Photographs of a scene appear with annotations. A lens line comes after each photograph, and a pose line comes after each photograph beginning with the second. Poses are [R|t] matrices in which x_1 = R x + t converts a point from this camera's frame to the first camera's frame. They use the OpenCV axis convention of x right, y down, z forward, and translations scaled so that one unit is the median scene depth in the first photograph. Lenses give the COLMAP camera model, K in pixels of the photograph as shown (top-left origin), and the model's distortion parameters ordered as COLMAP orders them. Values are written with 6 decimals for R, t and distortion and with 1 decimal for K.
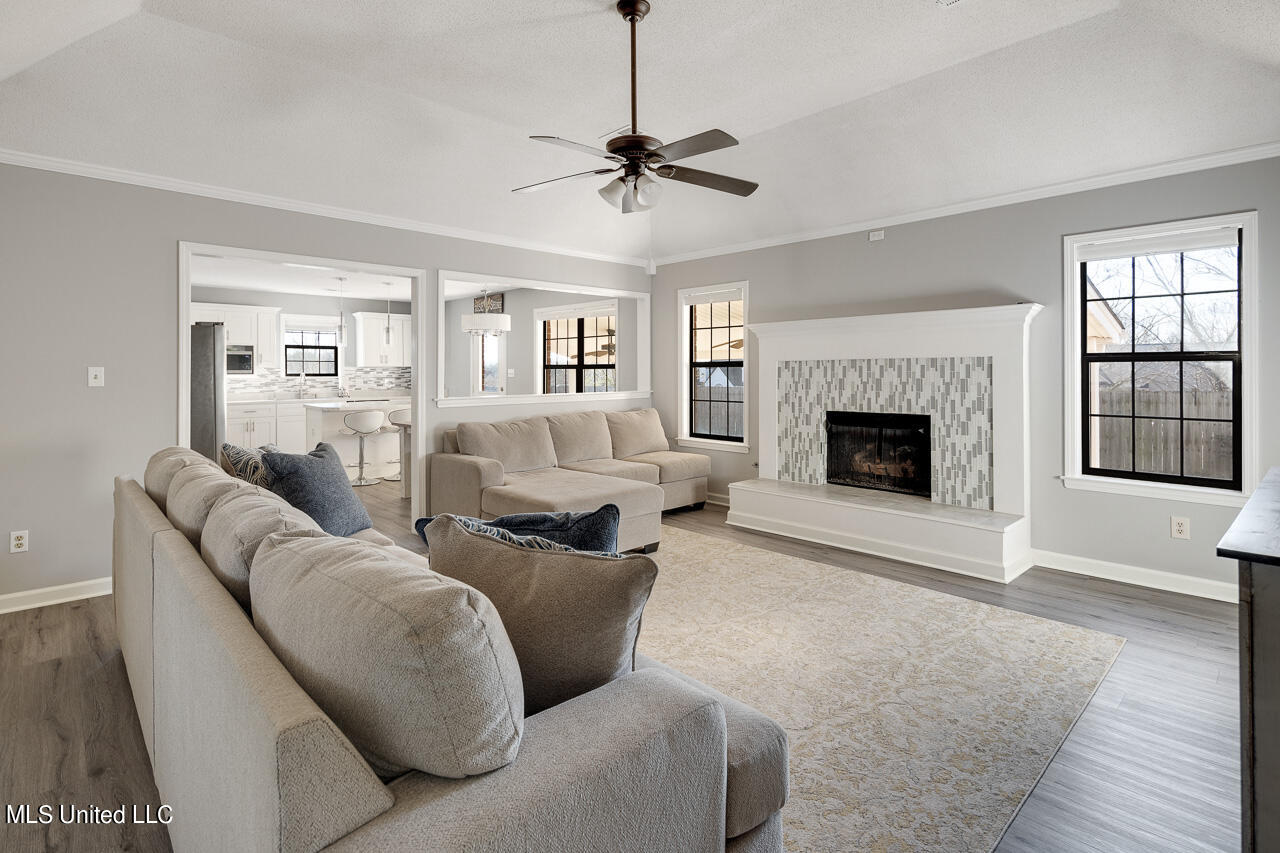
lens RADIAL K [[624.2, 0, 635.8], [0, 624.2, 440.5], [0, 0, 1]] dist [0.002729, -0.000483]
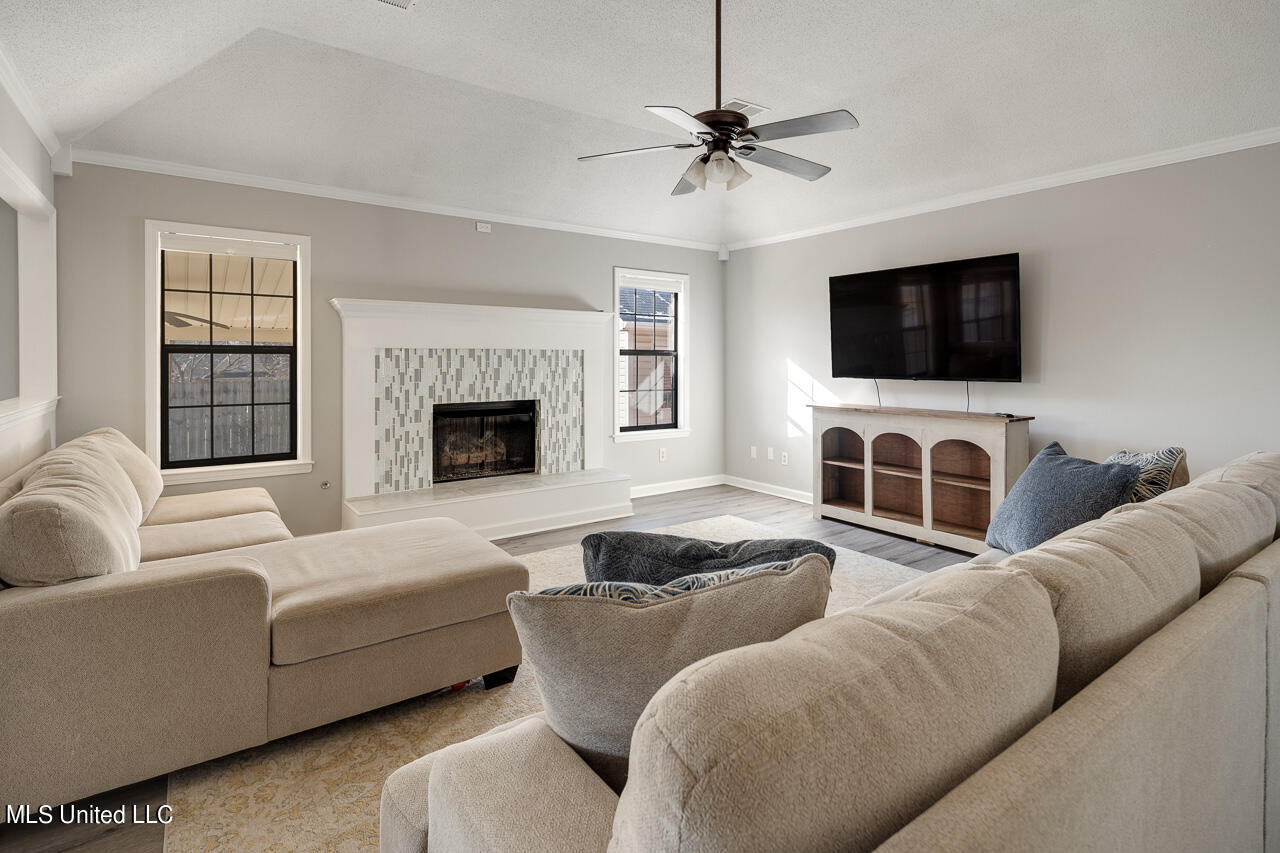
lens RADIAL K [[624.2, 0, 635.8], [0, 624.2, 440.5], [0, 0, 1]] dist [0.002729, -0.000483]
pose [[0.127778, -0.120304, 0.984479, -0.597372], [0.108476, 0.988356, 0.106699, -0.064507], [-0.985853, 0.093159, 0.139341, 0.623995]]
